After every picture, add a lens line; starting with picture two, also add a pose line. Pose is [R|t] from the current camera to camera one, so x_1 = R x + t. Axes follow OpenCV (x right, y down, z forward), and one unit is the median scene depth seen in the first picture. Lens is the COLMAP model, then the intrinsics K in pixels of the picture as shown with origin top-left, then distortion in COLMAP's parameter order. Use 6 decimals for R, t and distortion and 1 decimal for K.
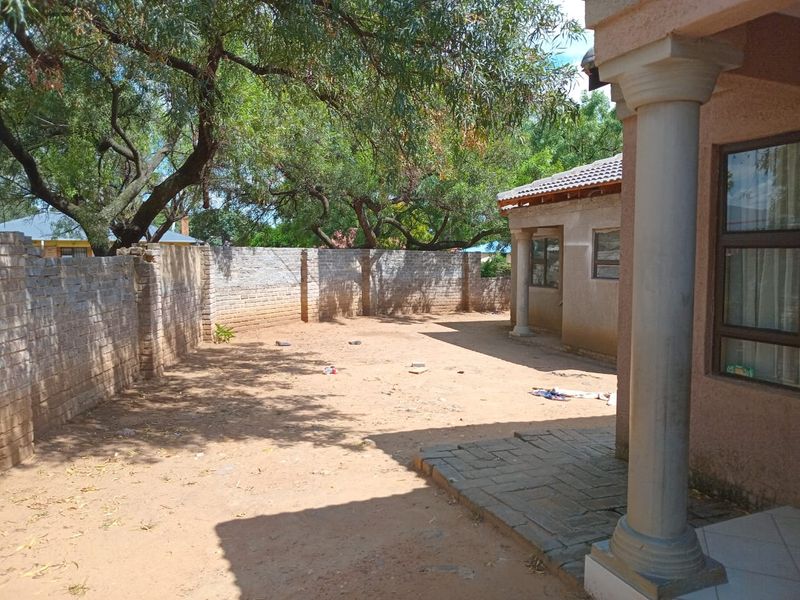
lens RADIAL K [[590.5, 0, 400.9], [0, 590.5, 302.5], [0, 0, 1]] dist [-0.022420, -0.006283]
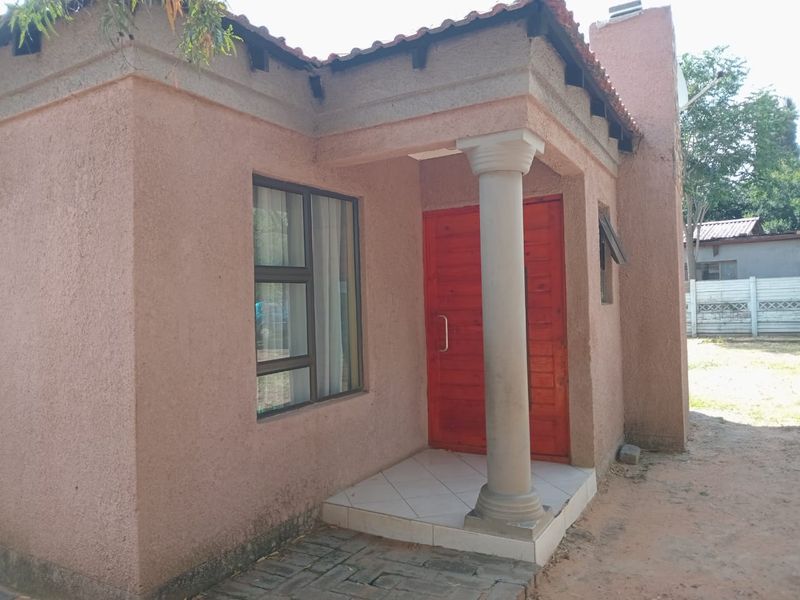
lens RADIAL K [[590.5, 0, 393.1], [0, 590.5, 296.7], [0, 0, 1]] dist [-0.022420, -0.006283]
pose [[-0.615605, 0.008686, 0.788007, -0.119624], [0.087452, 0.994516, 0.057357, -0.038791], [-0.783188, 0.104222, -0.612989, 0.521507]]
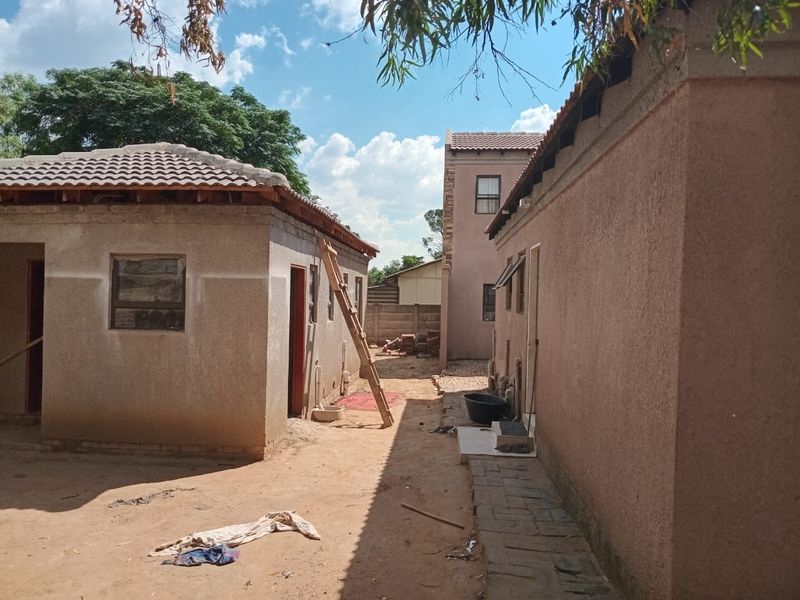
lens RADIAL K [[590.5, 0, 397.1], [0, 590.5, 293.0], [0, 0, 1]] dist [-0.022420, -0.006283]
pose [[0.440463, 0.000086, 0.897771, -0.114572], [0.058462, 0.997875, -0.028778, -0.044320], [-0.895865, 0.065161, 0.439521, 0.434931]]
